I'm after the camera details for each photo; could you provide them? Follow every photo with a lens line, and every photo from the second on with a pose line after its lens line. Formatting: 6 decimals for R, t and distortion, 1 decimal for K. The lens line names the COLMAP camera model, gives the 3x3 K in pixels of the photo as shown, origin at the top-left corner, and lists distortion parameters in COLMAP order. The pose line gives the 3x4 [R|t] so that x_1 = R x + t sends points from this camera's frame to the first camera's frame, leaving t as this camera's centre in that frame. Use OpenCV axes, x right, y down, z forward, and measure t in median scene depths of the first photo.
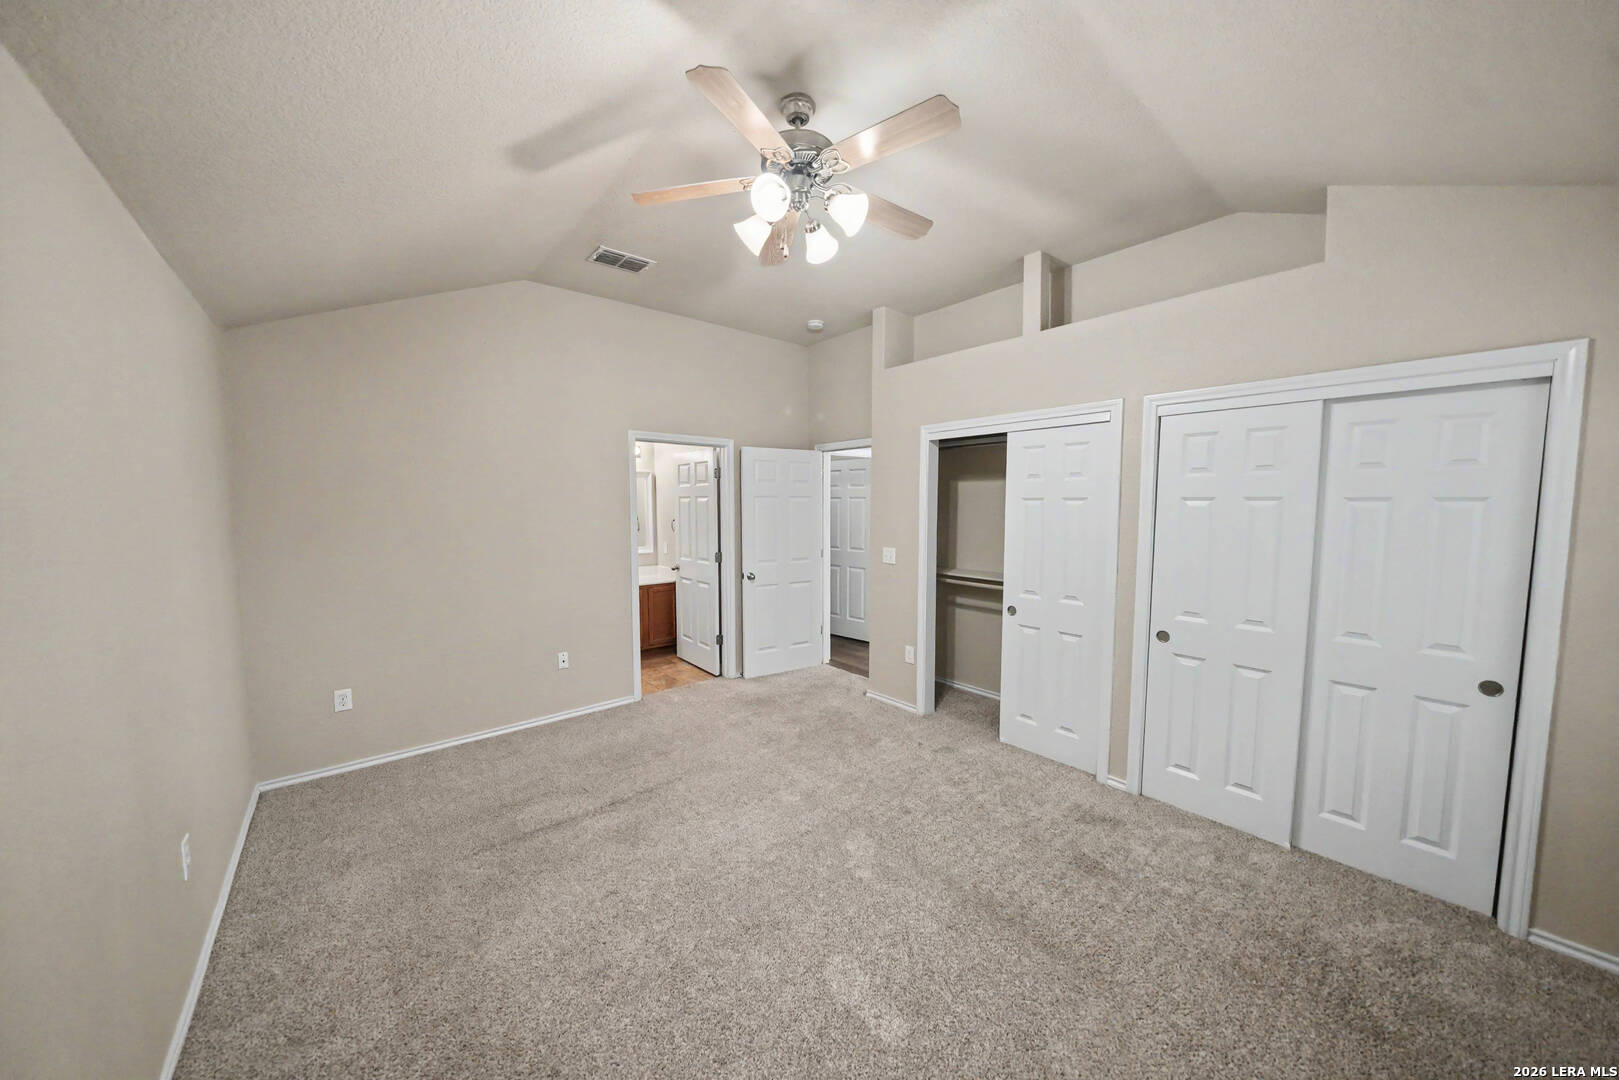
lens RADIAL K [[546.6, 0, 799.4], [0, 546.6, 544.8], [0, 0, 1]] dist [0.000596, -0.002270]
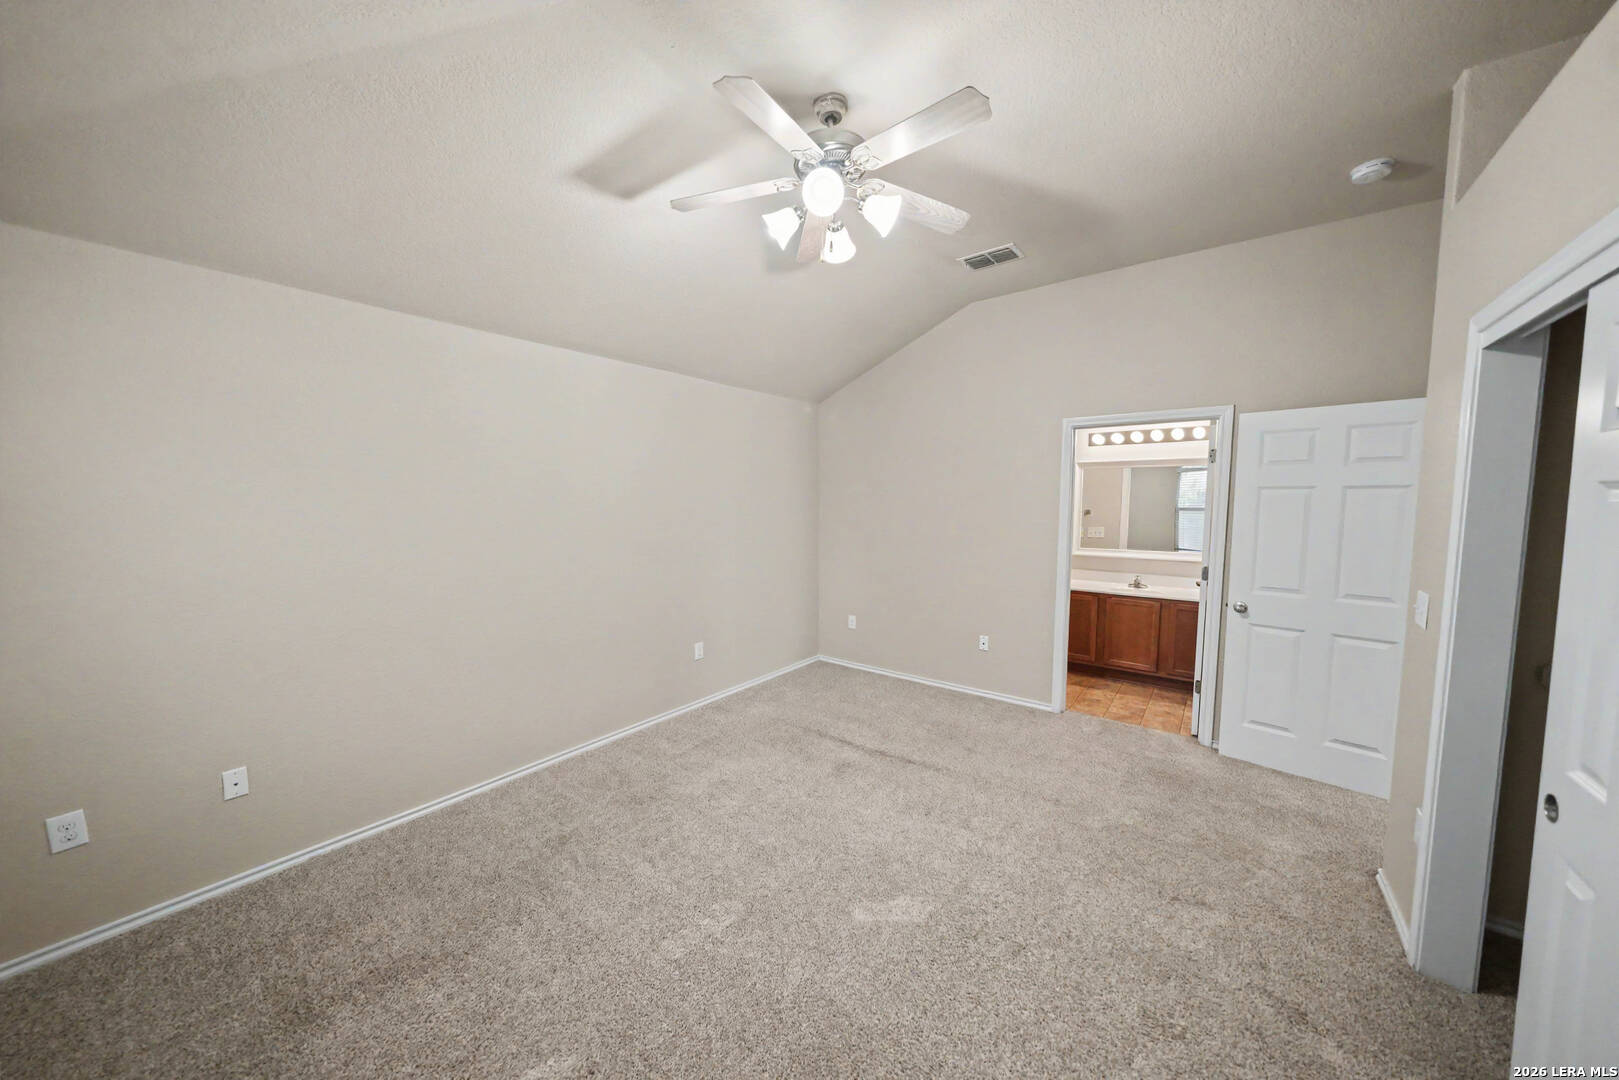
lens RADIAL K [[546.6, 0, 799.4], [0, 546.6, 544.8], [0, 0, 1]] dist [0.000596, -0.002270]
pose [[0.199979, 0.080139, -0.976517, 0.587519], [-0.066681, 0.995452, 0.068037, -0.036595], [0.977529, 0.051509, 0.204413, 0.435691]]
